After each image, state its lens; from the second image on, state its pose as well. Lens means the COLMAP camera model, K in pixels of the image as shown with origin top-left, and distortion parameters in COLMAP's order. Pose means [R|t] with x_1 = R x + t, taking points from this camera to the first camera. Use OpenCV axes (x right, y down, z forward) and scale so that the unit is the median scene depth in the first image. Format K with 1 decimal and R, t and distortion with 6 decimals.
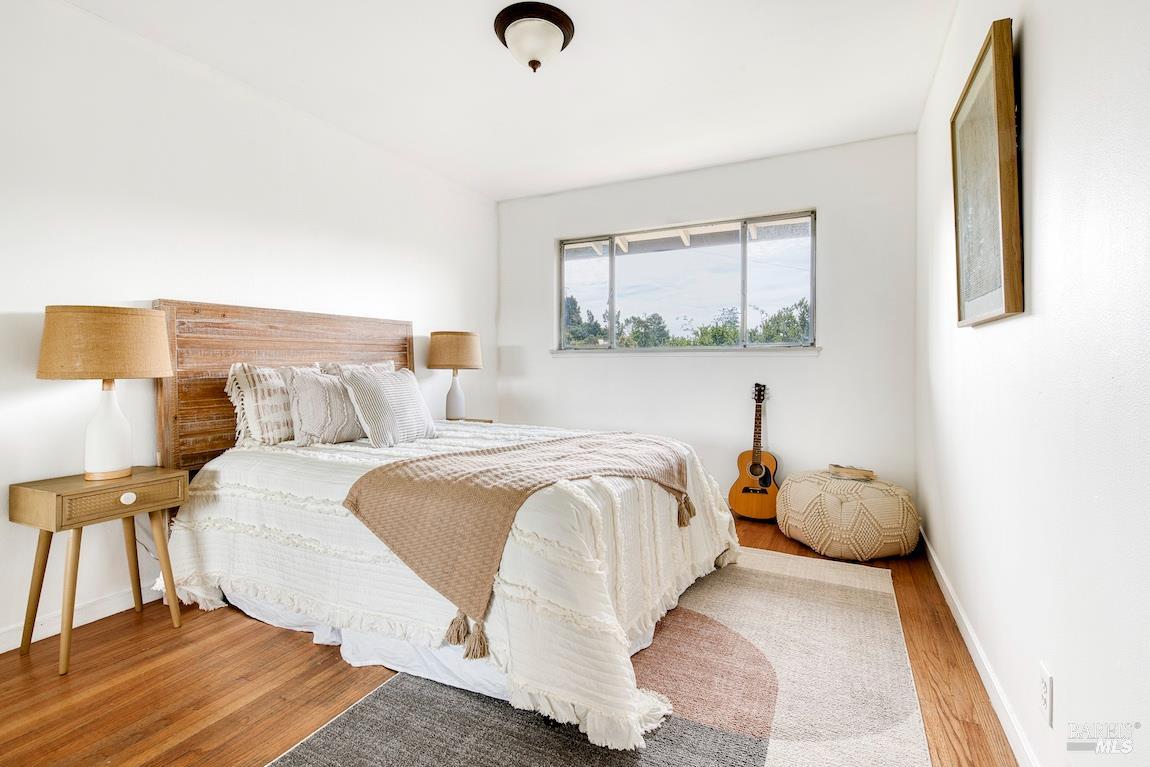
lens RADIAL K [[493.9, 0, 600.2], [0, 493.9, 354.5], [0, 0, 1]] dist [-0.004865, -0.001465]
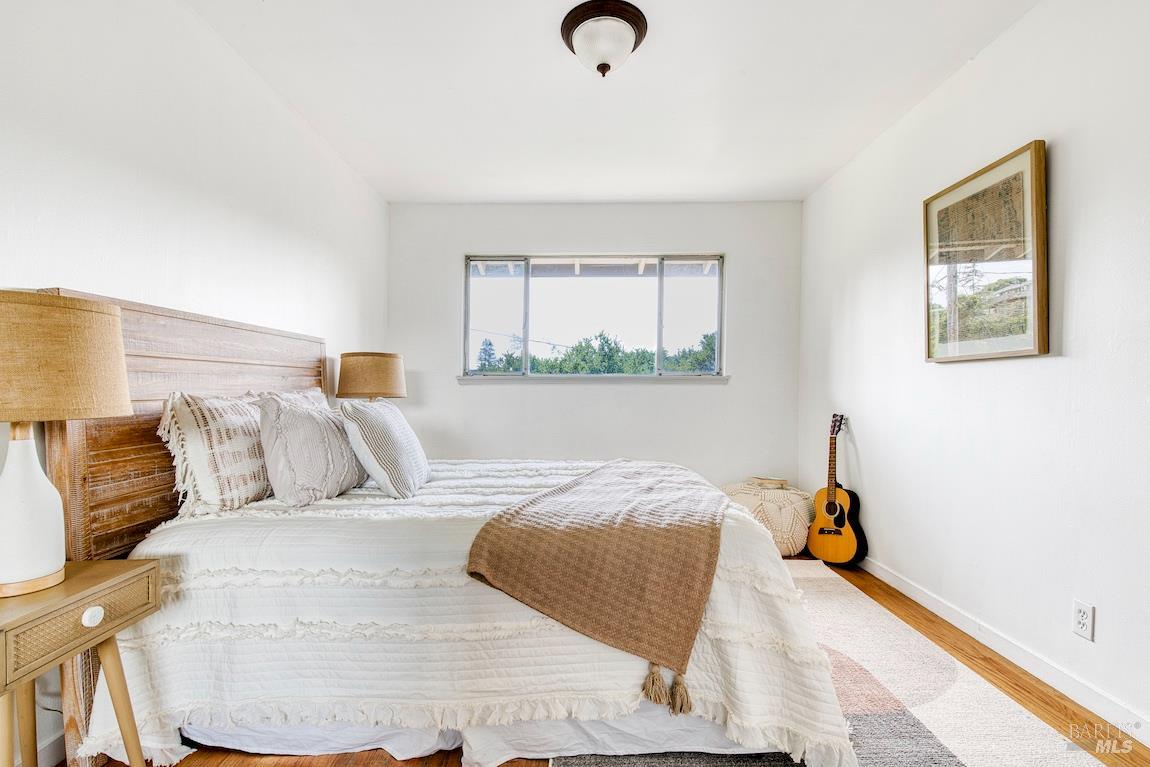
lens RADIAL K [[493.9, 0, 582.4], [0, 493.9, 388.4], [0, 0, 1]] dist [-0.004865, -0.001465]
pose [[0.908464, 0.000210, 0.417964, -0.501889], [-0.006434, 0.999888, 0.013483, 0.000122], [-0.417914, -0.014938, 0.908364, 0.154668]]
